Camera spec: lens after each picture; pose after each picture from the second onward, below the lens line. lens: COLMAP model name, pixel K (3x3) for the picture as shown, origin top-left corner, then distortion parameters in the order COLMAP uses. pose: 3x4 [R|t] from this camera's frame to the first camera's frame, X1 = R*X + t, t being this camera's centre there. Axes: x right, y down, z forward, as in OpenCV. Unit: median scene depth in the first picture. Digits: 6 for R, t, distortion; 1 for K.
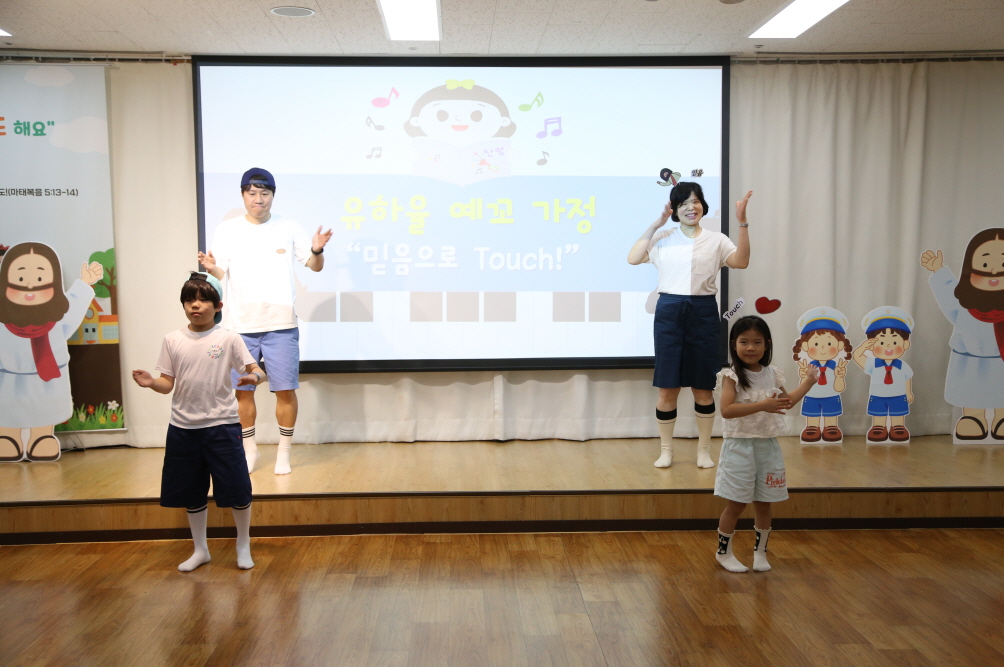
lens RADIAL K [[1193.1, 0, 503.5], [0, 1193.1, 338.2], [0, 0, 1]] dist [0.099369, 0.082365]
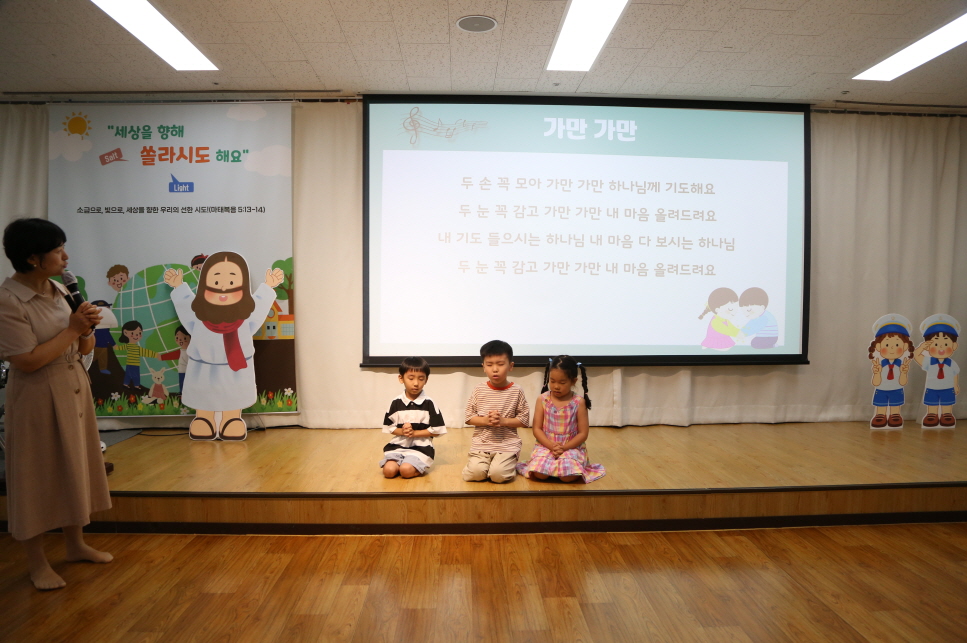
lens RADIAL K [[687.7, 0, 490.0], [0, 687.7, 324.2], [0, 0, 1]] dist [-0.116758, 0.069554]
pose [[0.999945, 0.010117, 0.002925, -0.135826], [-0.010046, 0.999682, -0.023131, 0.003334], [-0.003158, 0.023100, 0.999728, 0.350566]]
